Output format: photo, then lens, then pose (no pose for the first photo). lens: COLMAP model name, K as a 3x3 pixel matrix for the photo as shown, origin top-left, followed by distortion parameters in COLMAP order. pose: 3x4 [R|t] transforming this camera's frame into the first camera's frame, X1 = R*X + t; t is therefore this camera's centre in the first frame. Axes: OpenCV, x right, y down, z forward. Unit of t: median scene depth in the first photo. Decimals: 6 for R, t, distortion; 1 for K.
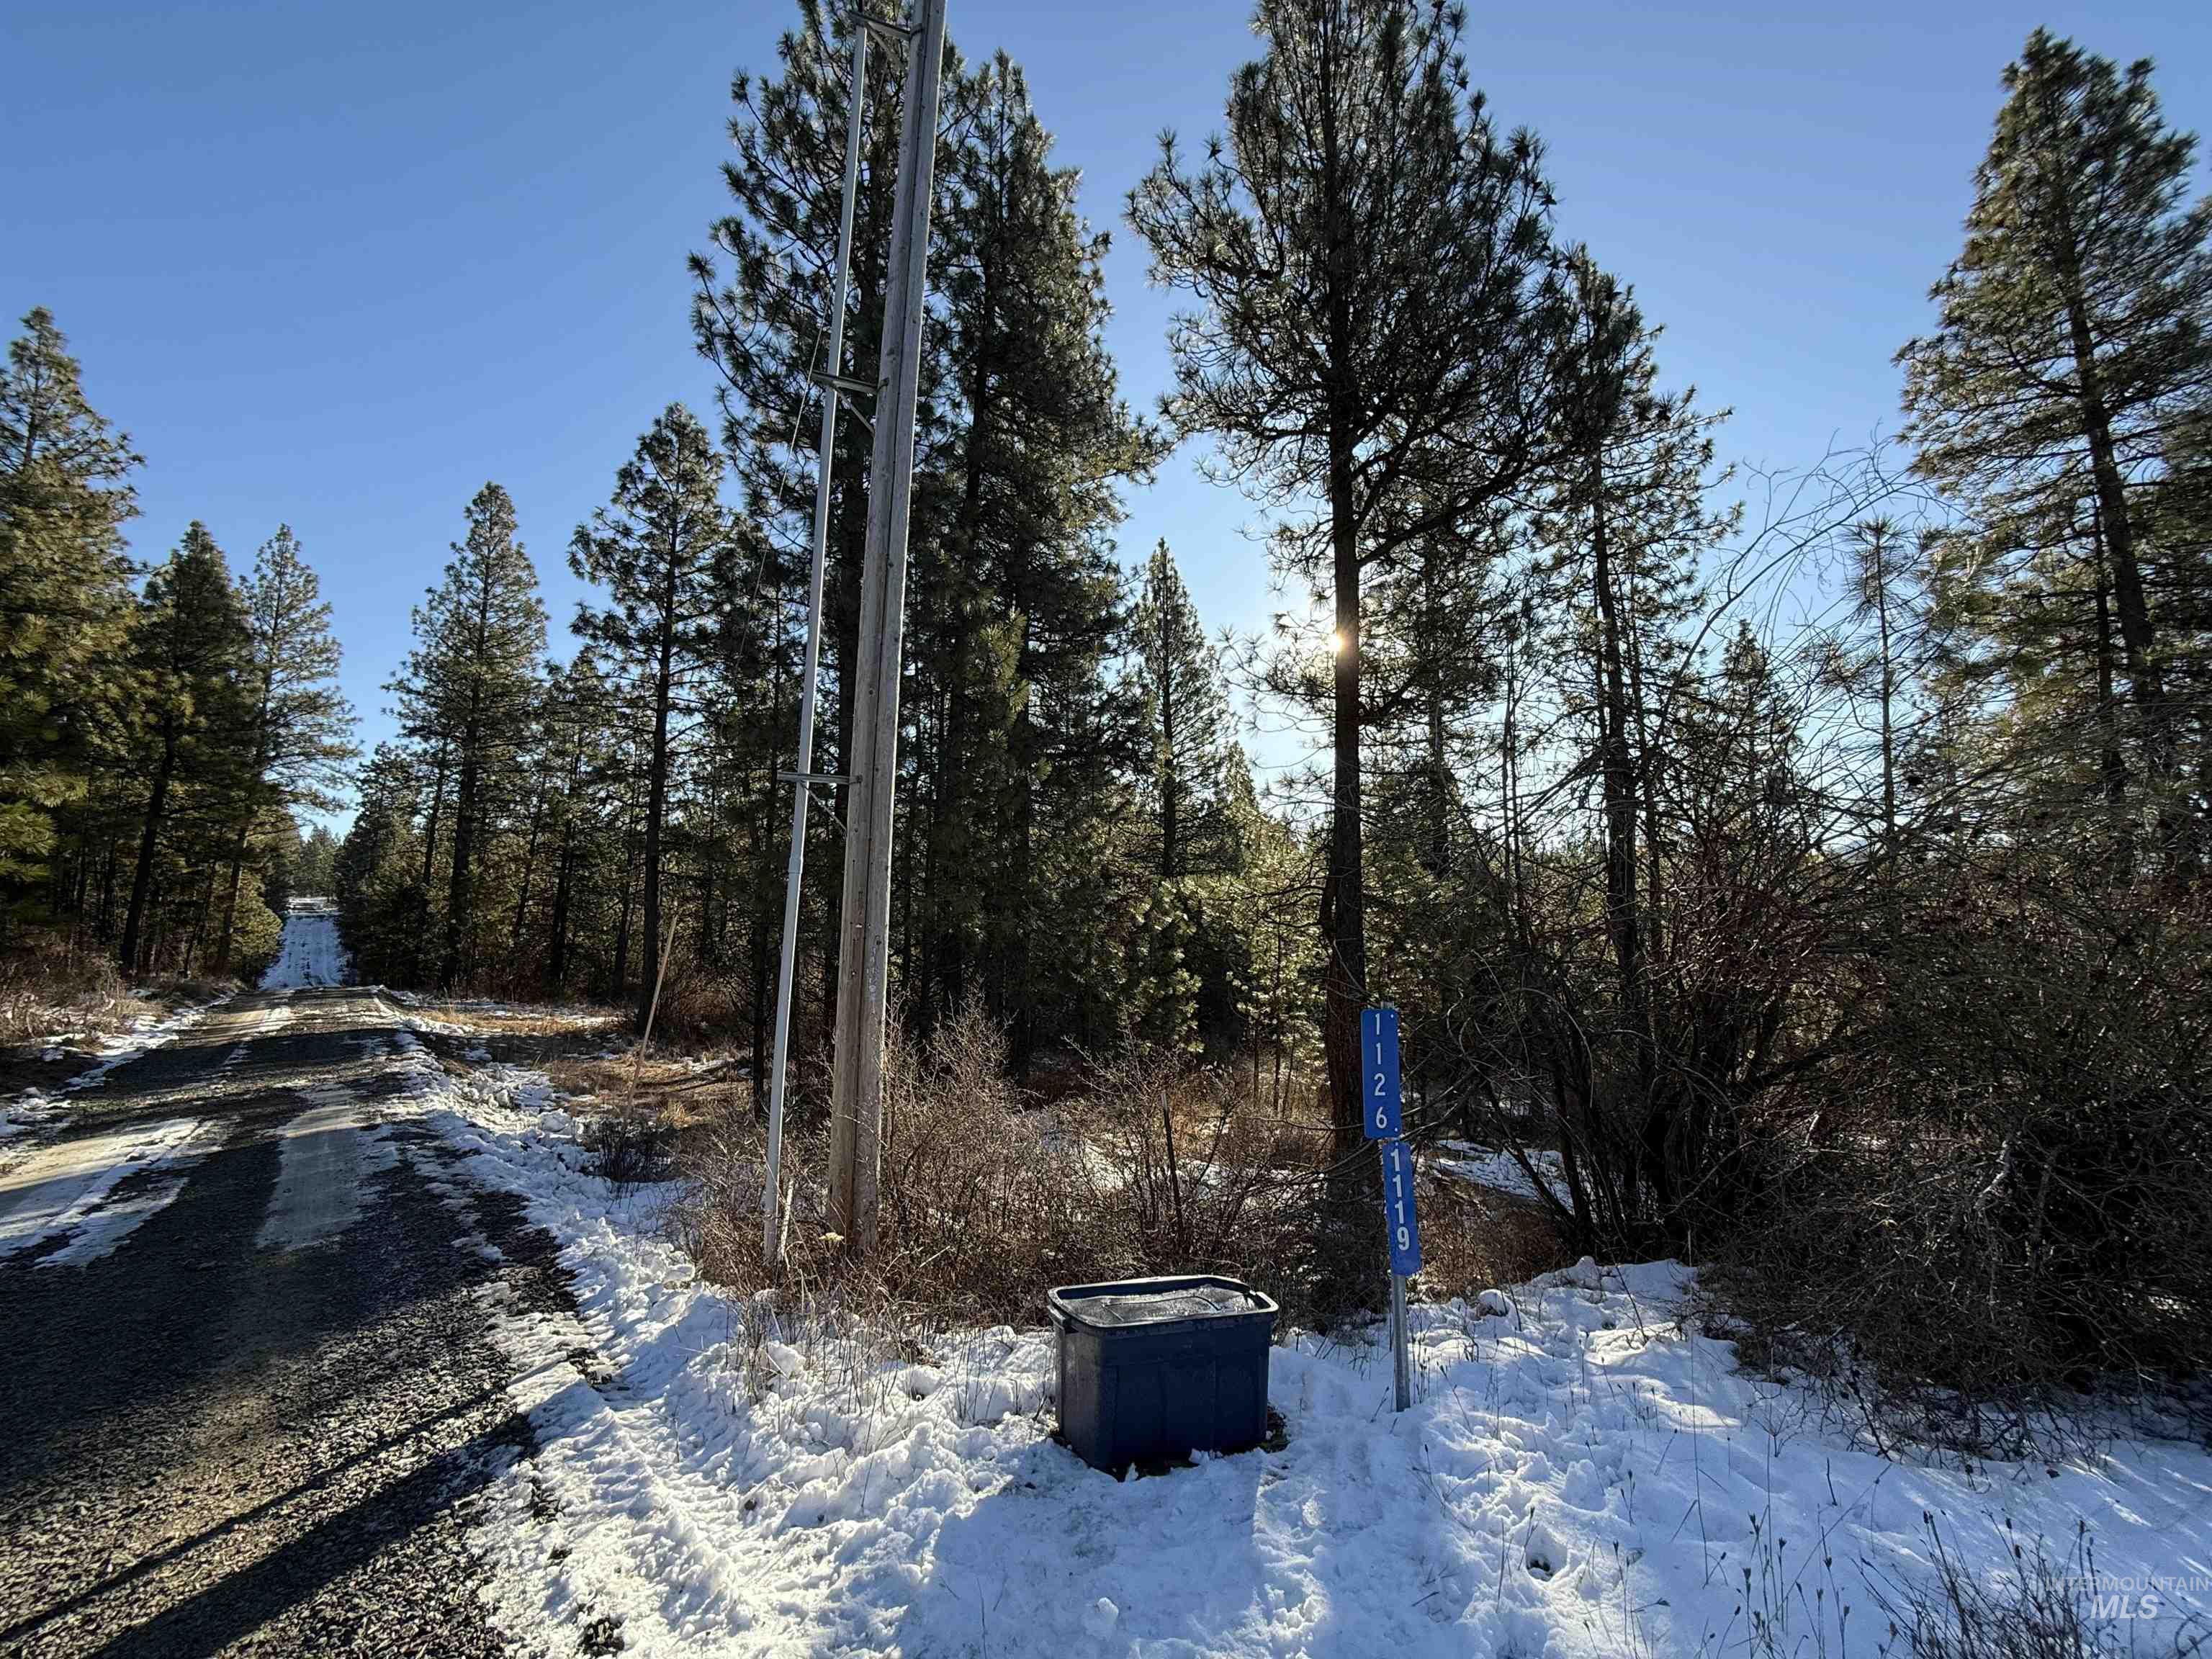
lens RADIAL K [[874.5, 0, 1109.5], [0, 874.5, 832.6], [0, 0, 1]] dist [-0.001780, 0.000236]
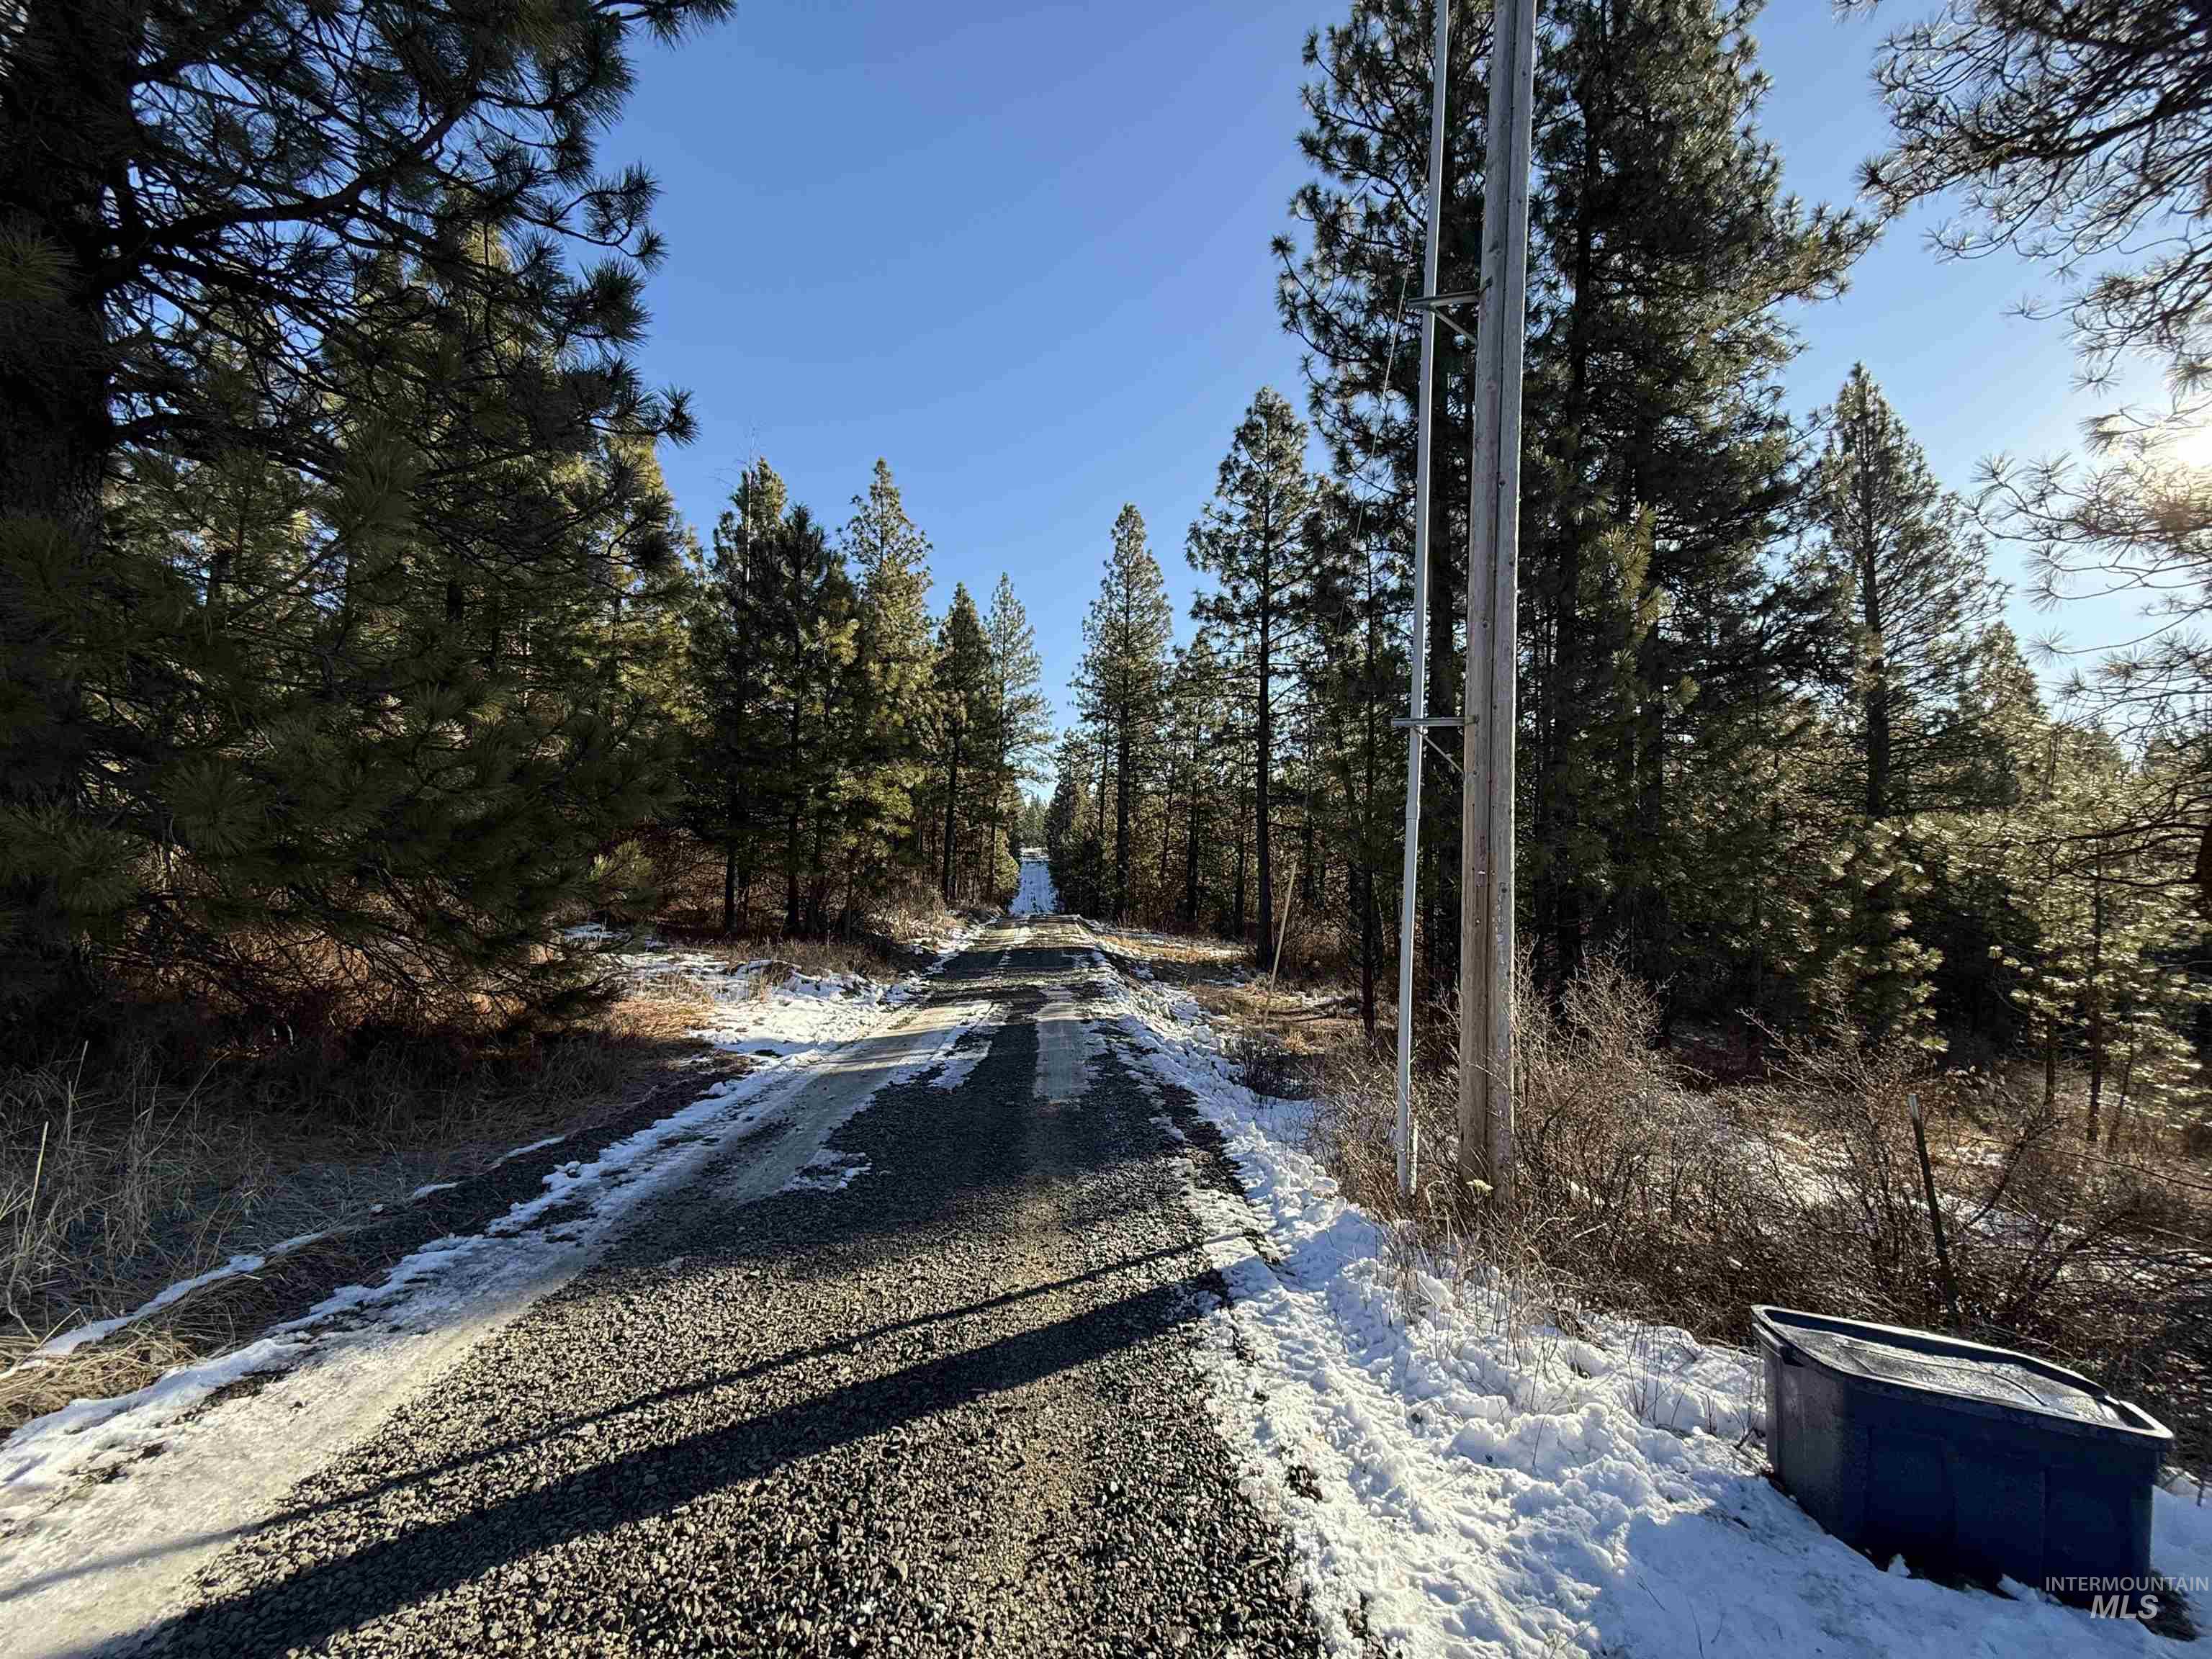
lens RADIAL K [[874.5, 0, 1112.5], [0, 874.5, 832.3], [0, 0, 1]] dist [-0.001780, 0.000236]
pose [[0.797042, -0.014242, -0.603756, -0.006470], [0.049170, 0.997933, 0.041371, 0.000712], [0.601919, -0.062661, 0.796095, -0.001245]]
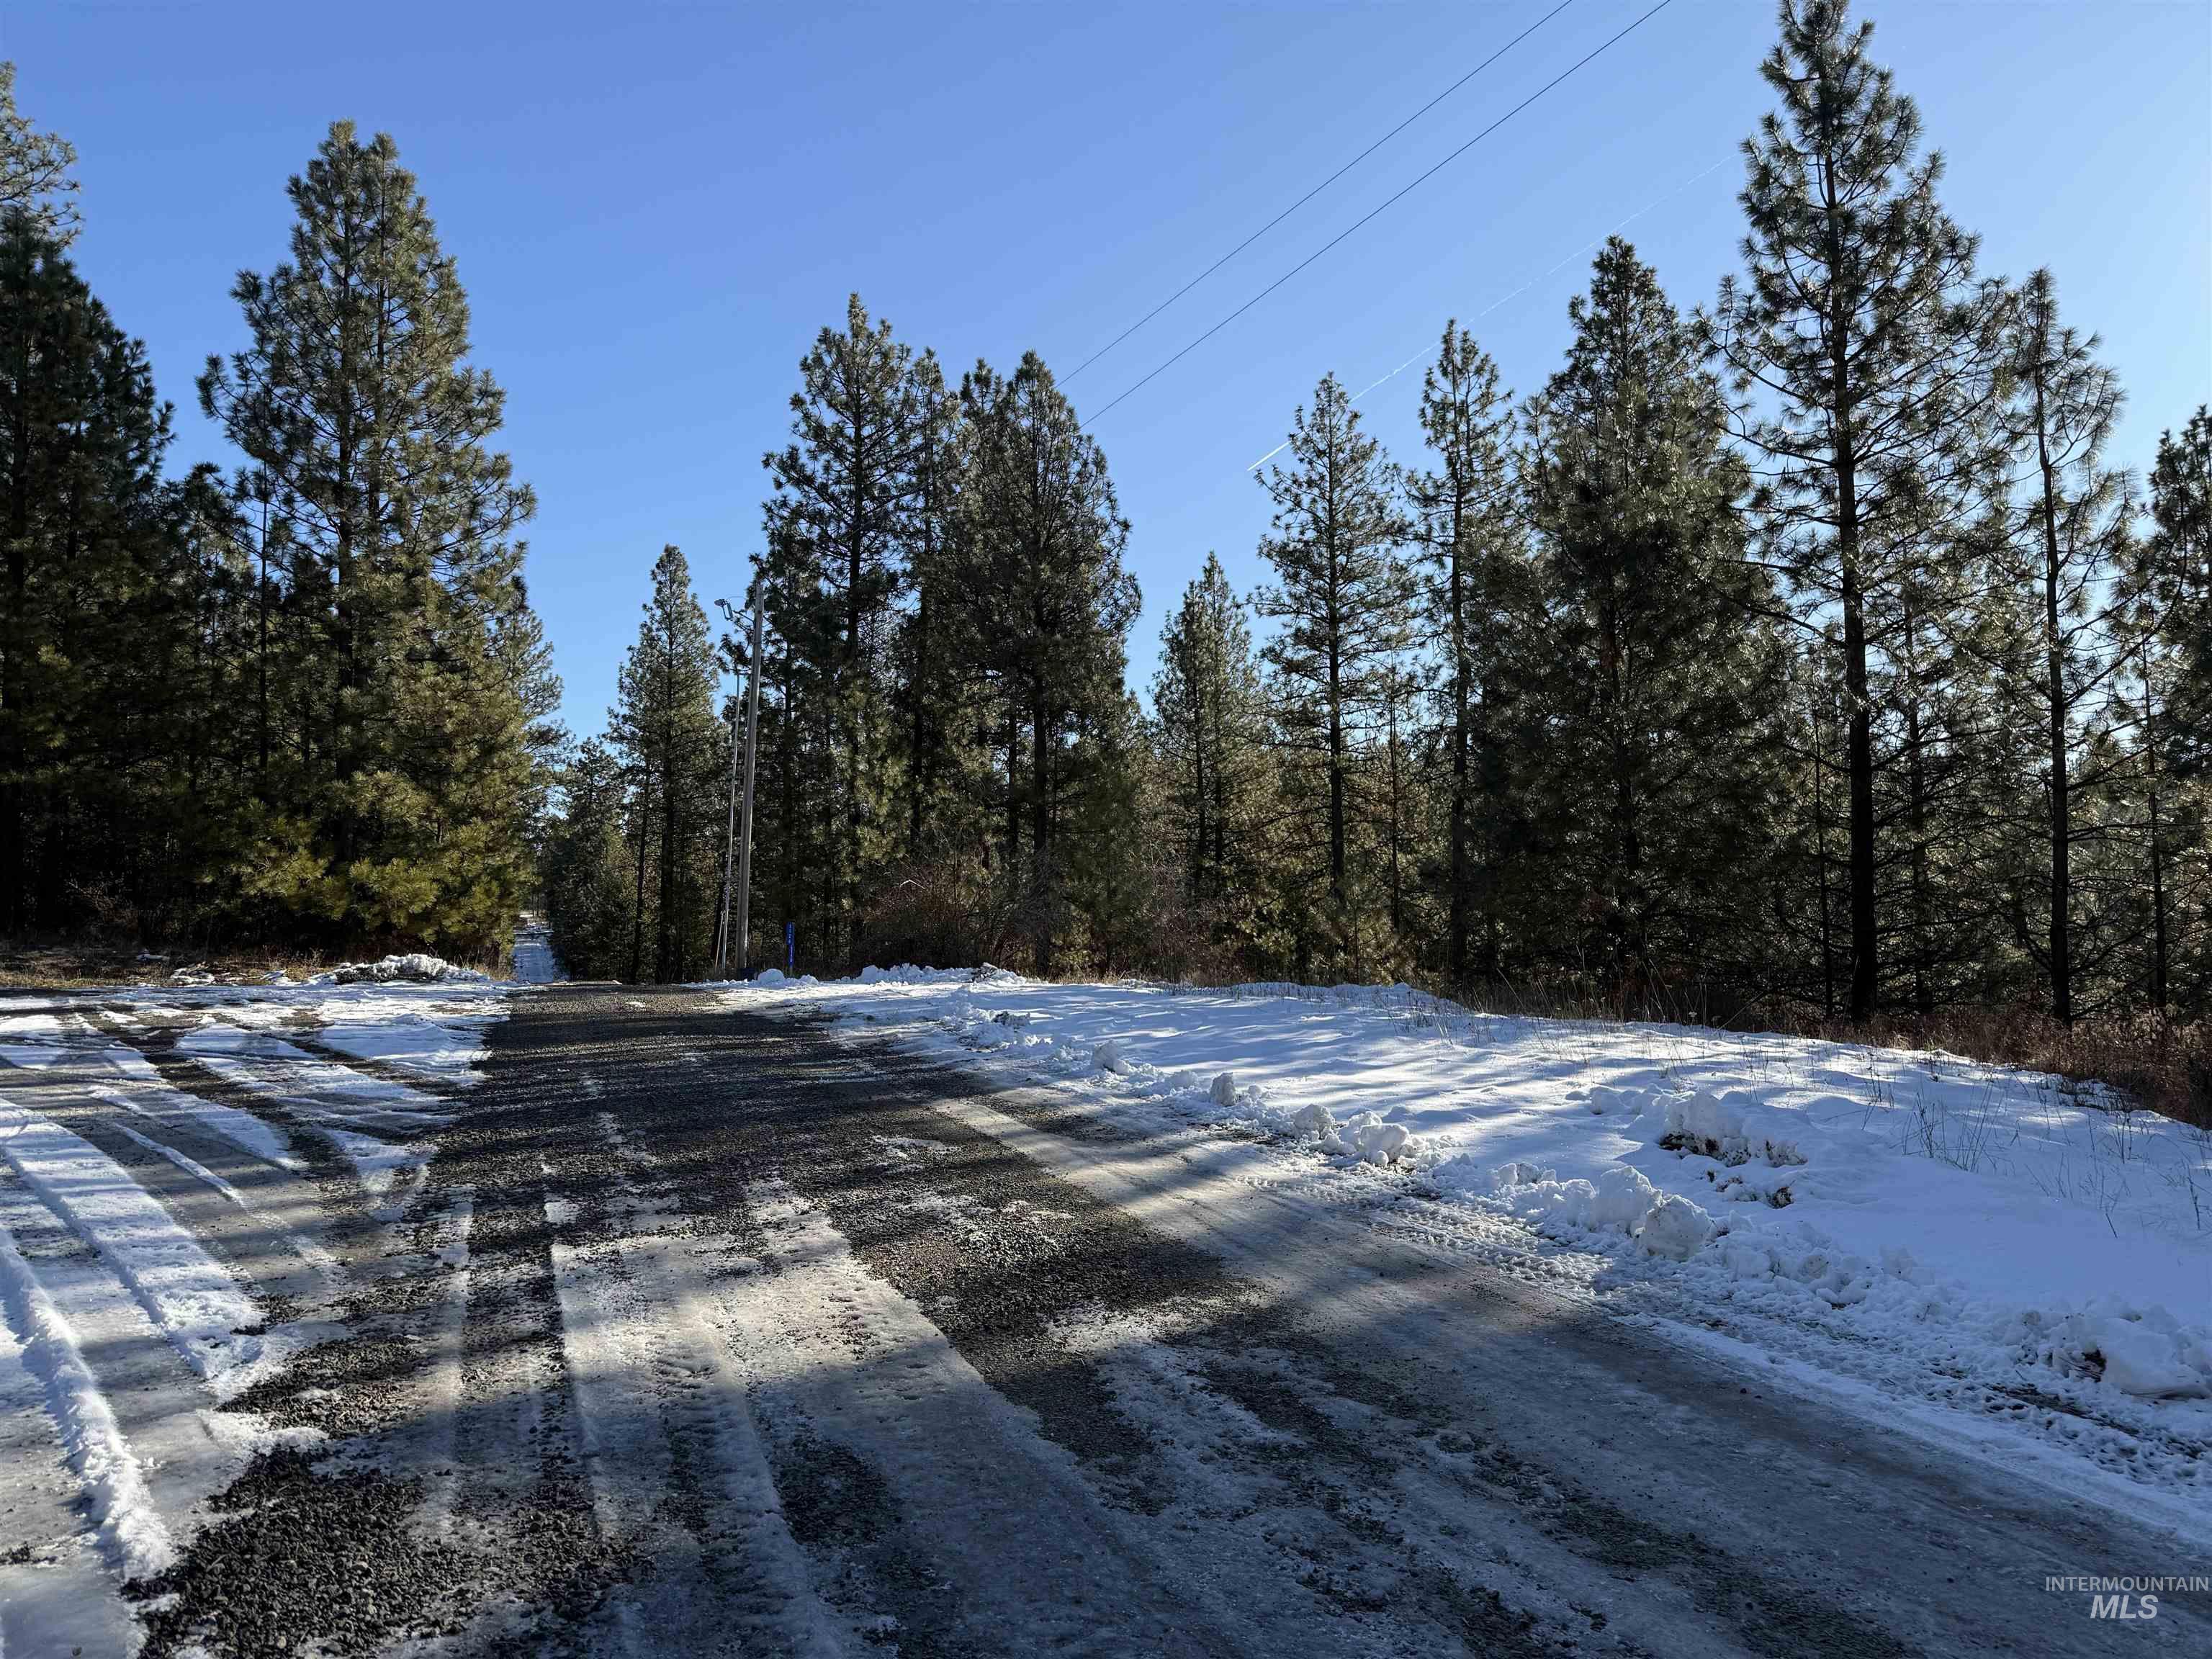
lens RADIAL K [[1746.9, 0, 1144.8], [0, 1746.9, 834.6], [0, 0, 1]] dist [0.045187, -0.062002]
pose [[0.930113, -0.032759, -0.365811, 1.958550], [0.048066, 0.998305, 0.032813, -0.197555], [0.364116, -0.048103, 0.930111, -2.593936]]
